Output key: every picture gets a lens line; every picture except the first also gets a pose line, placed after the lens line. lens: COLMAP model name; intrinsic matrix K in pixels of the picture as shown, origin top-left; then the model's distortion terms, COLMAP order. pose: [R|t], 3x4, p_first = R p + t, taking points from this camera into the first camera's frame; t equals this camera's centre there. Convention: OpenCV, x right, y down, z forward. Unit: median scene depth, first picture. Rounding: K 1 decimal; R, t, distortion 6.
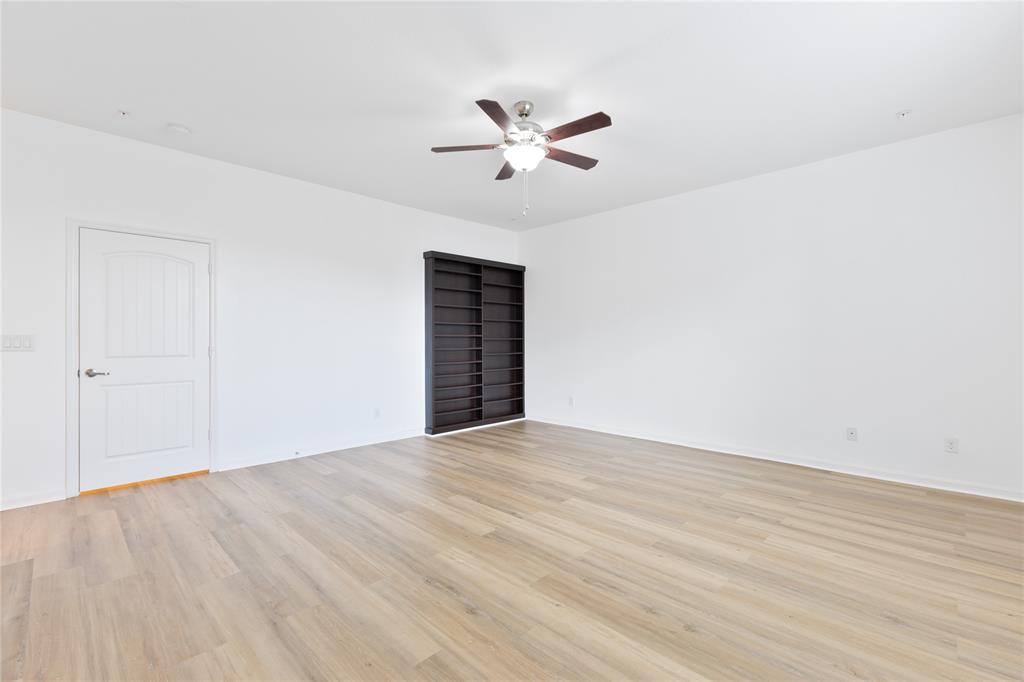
lens RADIAL K [[452.6, 0, 510.9], [0, 452.6, 338.7], [0, 0, 1]] dist [0.003957, 0.000080]
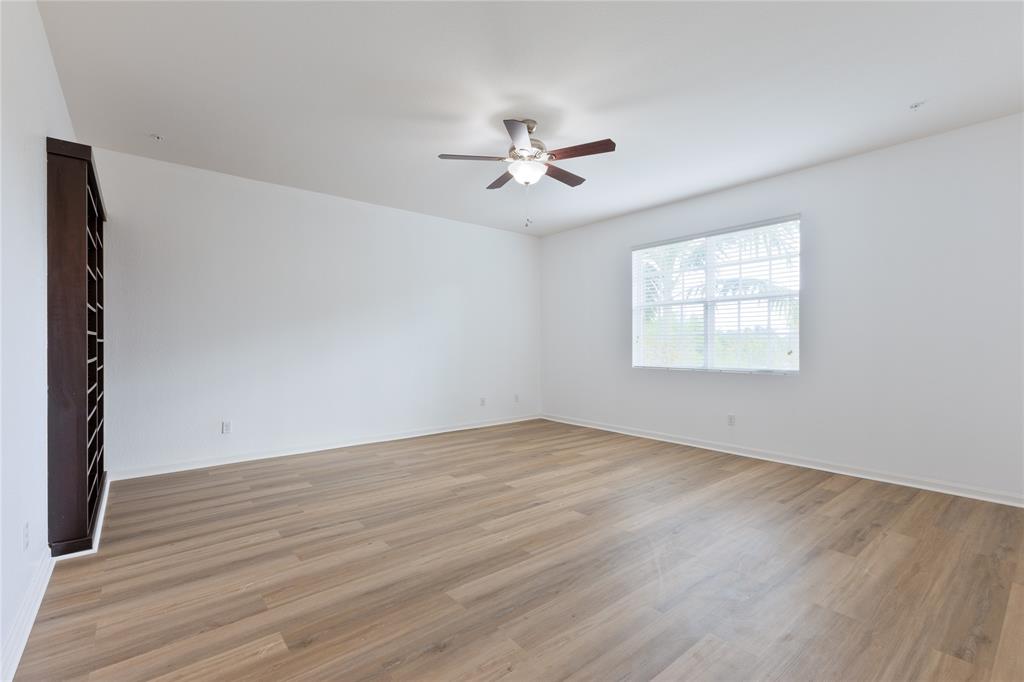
lens RADIAL K [[459.0, 0, 510.0], [0, 459.0, 343.3], [0, 0, 1]] dist [-0.000484, -0.000101]
pose [[0.100551, -0.001133, 0.994931, -1.001613], [0.001662, 0.999998, 0.000971, 0.006592], [-0.994931, 0.001556, 0.100553, 0.890138]]
